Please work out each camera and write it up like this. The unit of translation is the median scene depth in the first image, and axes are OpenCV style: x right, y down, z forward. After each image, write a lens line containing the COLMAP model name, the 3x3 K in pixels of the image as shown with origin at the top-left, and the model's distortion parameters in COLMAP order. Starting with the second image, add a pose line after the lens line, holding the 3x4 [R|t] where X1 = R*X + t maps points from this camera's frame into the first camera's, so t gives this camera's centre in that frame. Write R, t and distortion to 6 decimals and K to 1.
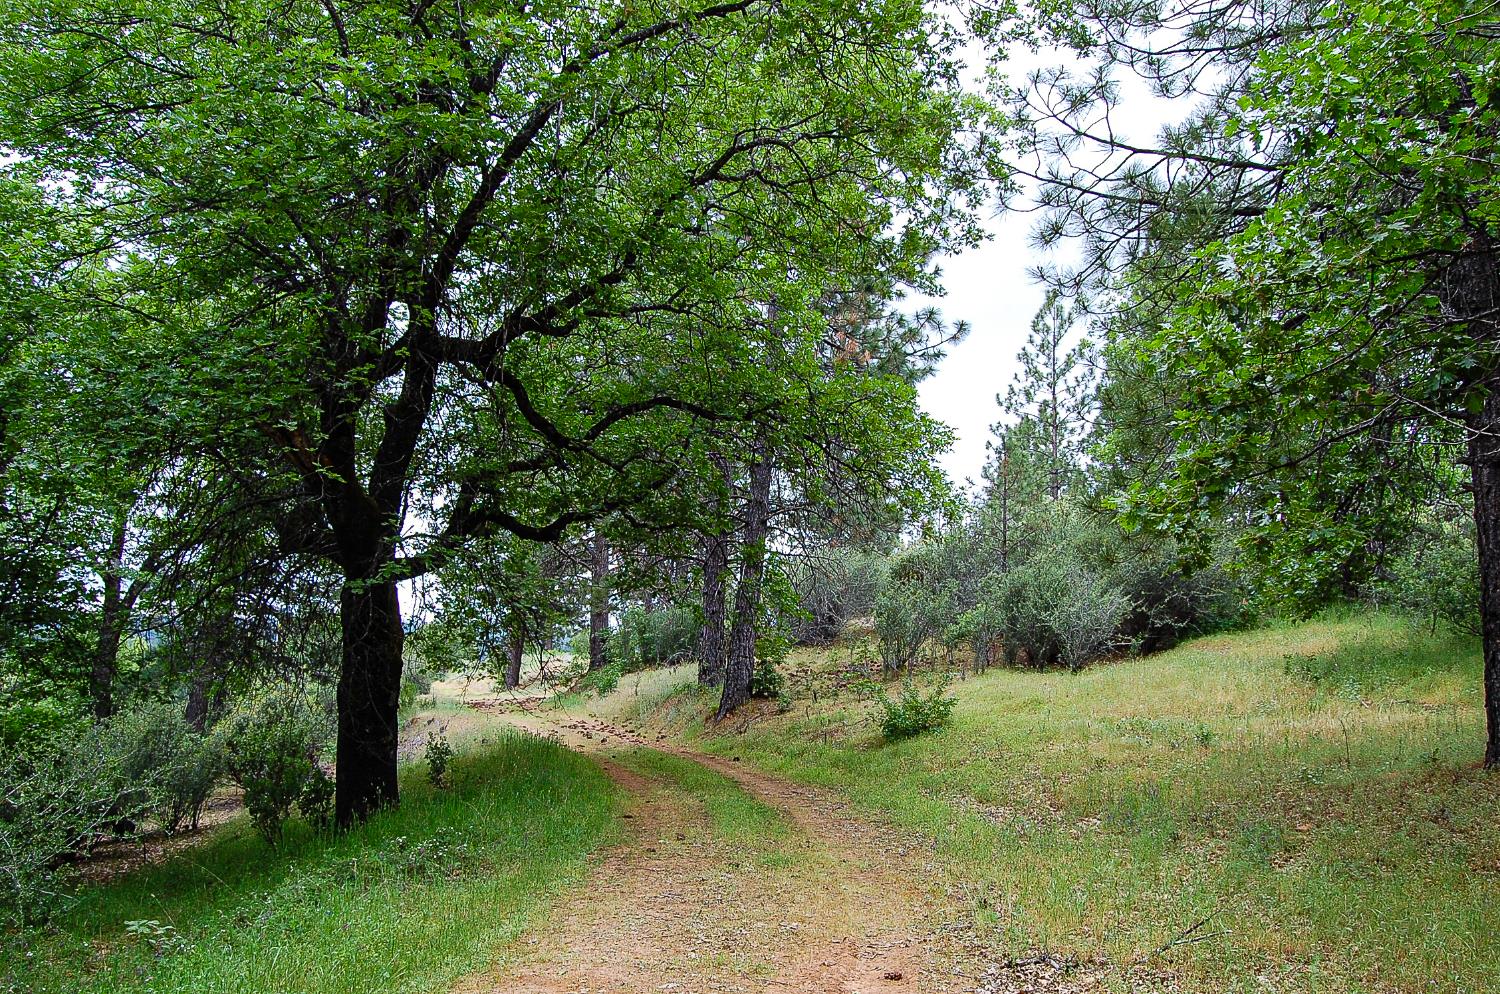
lens RADIAL K [[1181.8, 0, 747.0], [0, 1181.8, 501.0], [0, 0, 1]] dist [-0.091106, 0.037677]
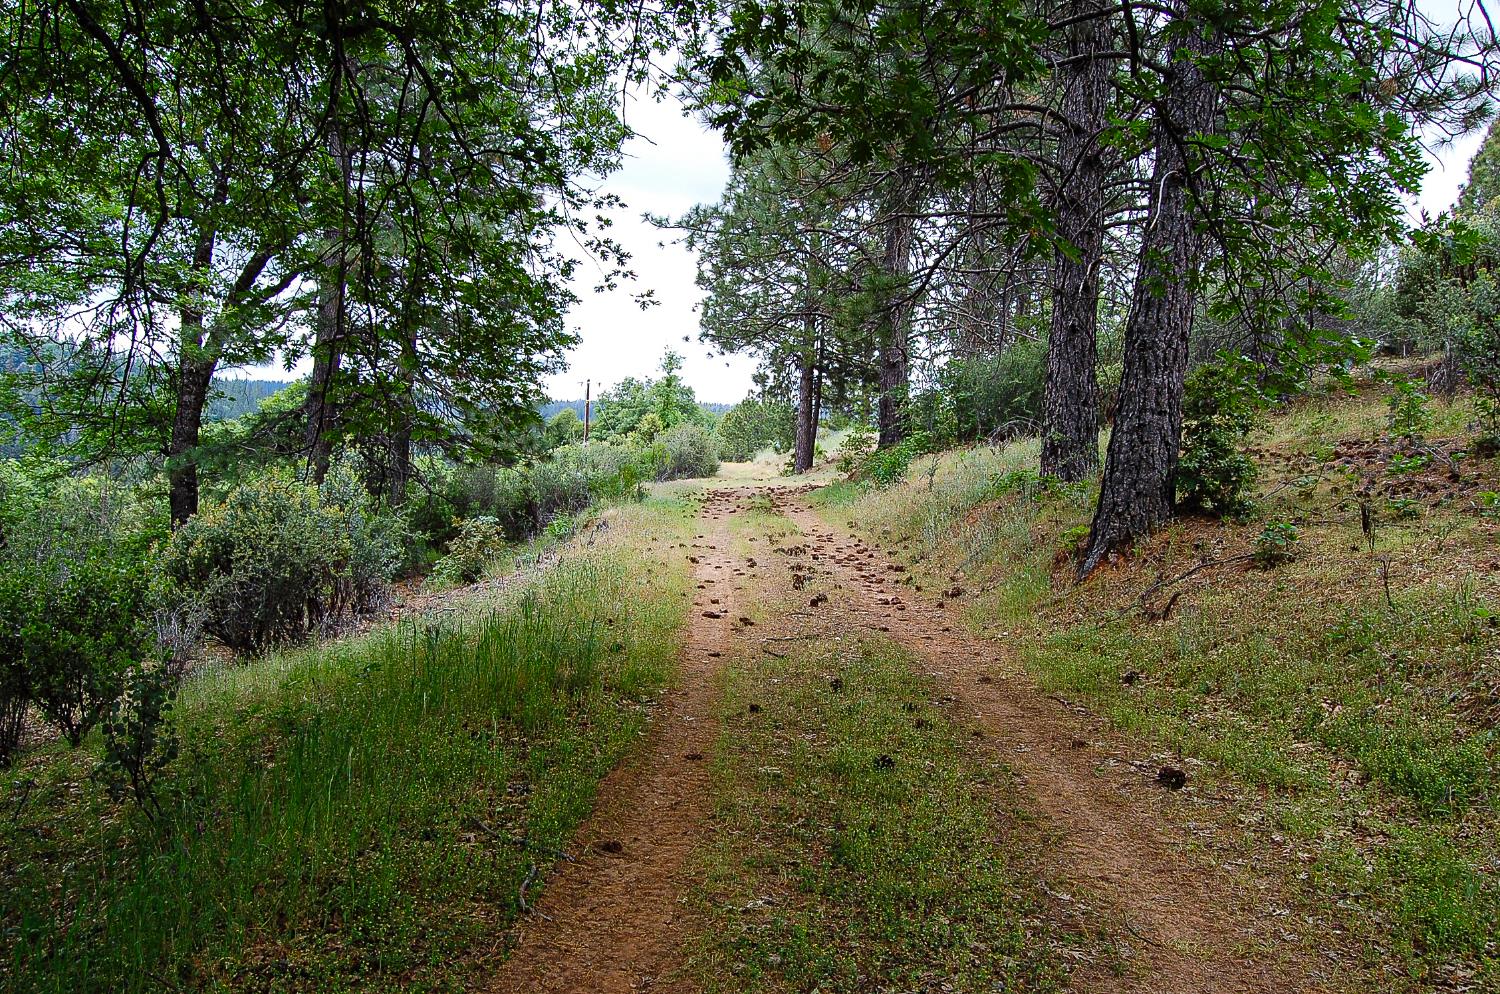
lens RADIAL K [[1181.8, 0, 747.0], [0, 1181.8, 501.0], [0, 0, 1]] dist [-0.091106, 0.037677]
pose [[0.957953, 0.029666, -0.285386, -0.023367], [0.022837, 0.983602, 0.178904, 0.095713], [0.286014, -0.177899, 0.941567, 0.635603]]
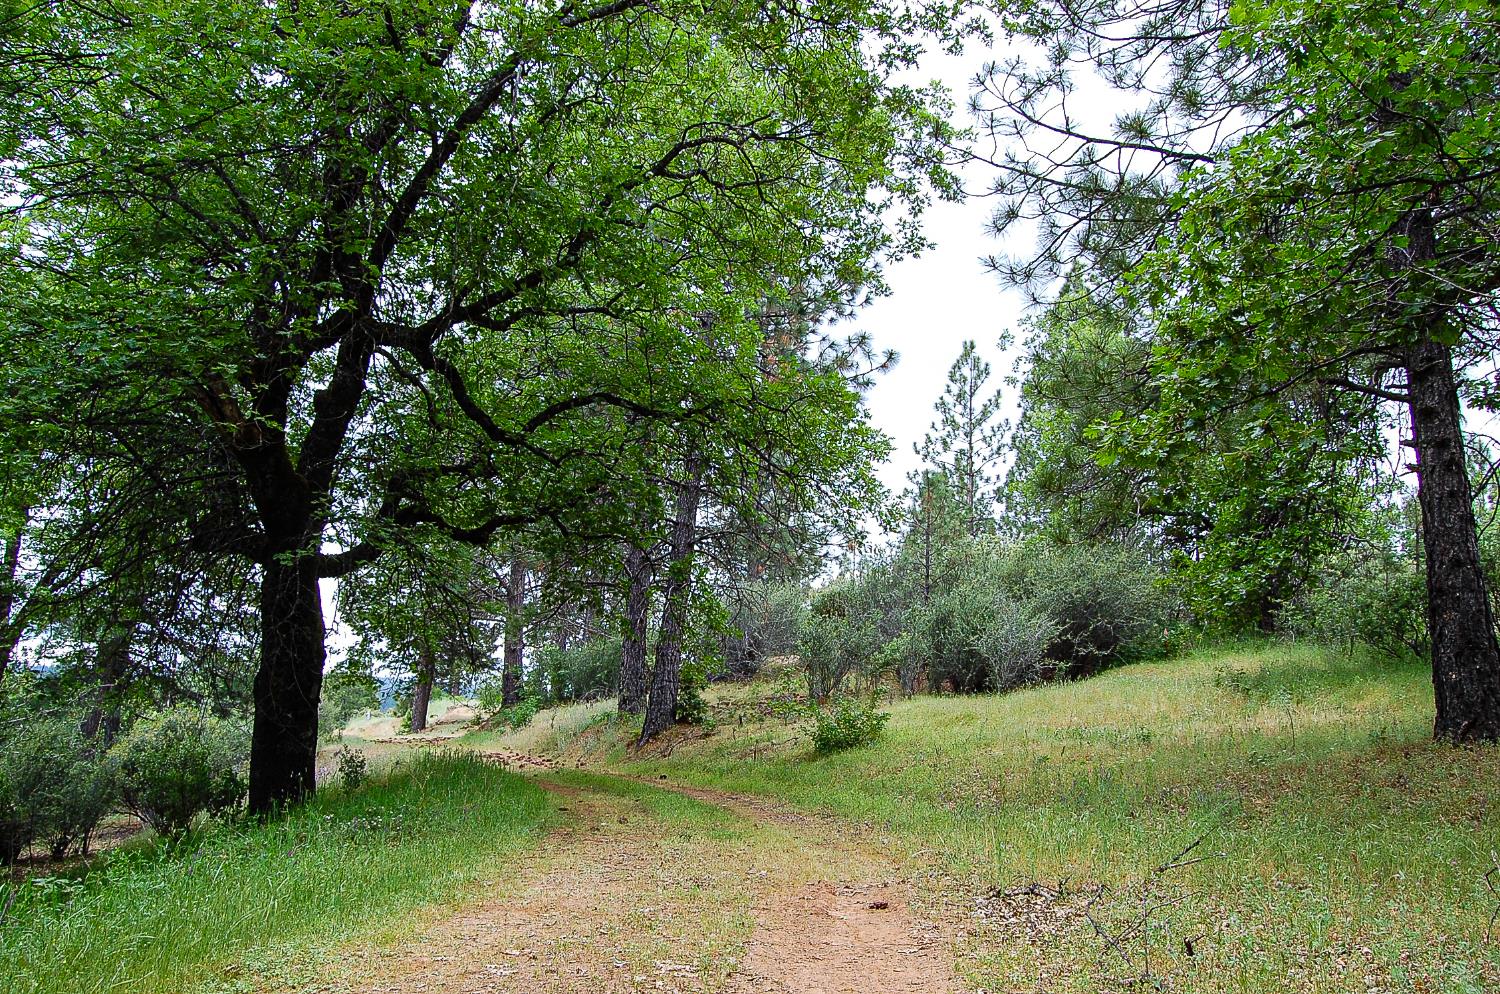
lens RADIAL K [[1181.8, 0, 747.0], [0, 1181.8, 501.0], [0, 0, 1]] dist [-0.091106, 0.037677]
pose [[0.996860, 0.022238, 0.076001, -0.016239], [-0.018360, 0.998512, -0.051339, 0.034185], [-0.077030, 0.049783, 0.995785, 0.011459]]
